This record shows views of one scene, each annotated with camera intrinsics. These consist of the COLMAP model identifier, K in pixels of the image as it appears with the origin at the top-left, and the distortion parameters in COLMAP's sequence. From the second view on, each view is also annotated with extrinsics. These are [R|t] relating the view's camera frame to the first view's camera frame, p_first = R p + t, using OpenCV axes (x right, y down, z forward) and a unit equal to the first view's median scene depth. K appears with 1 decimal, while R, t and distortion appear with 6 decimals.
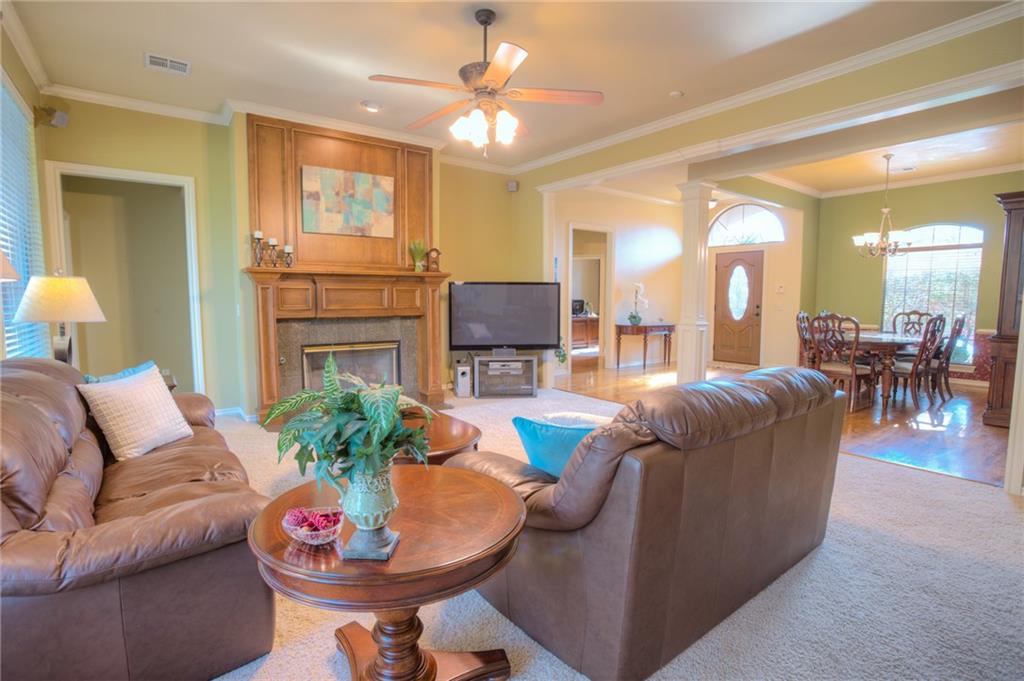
lens RADIAL K [[500.9, 0, 511.7], [0, 500.9, 343.9], [0, 0, 1]] dist [-0.032249, 0.009701]
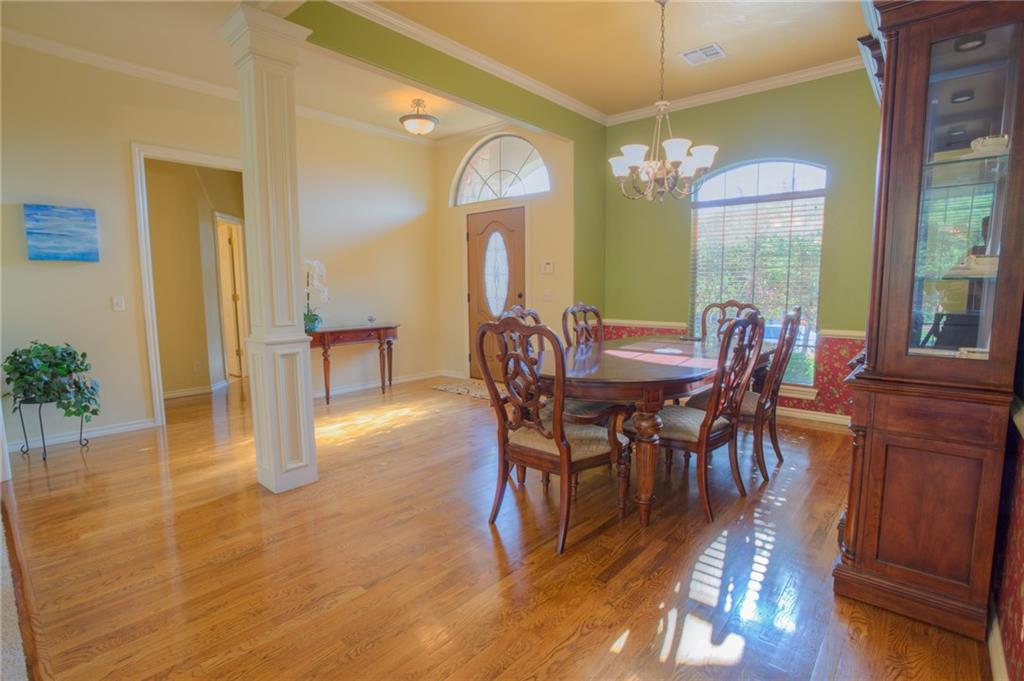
lens RADIAL K [[500.9, 0, 508.5], [0, 500.9, 341.6], [0, 0, 1]] dist [-0.032249, 0.009701]
pose [[0.979477, -0.031394, 0.199094, 0.383082], [0.026825, 0.999312, 0.025607, -0.035621], [-0.199761, -0.019740, 0.979646, 0.405601]]
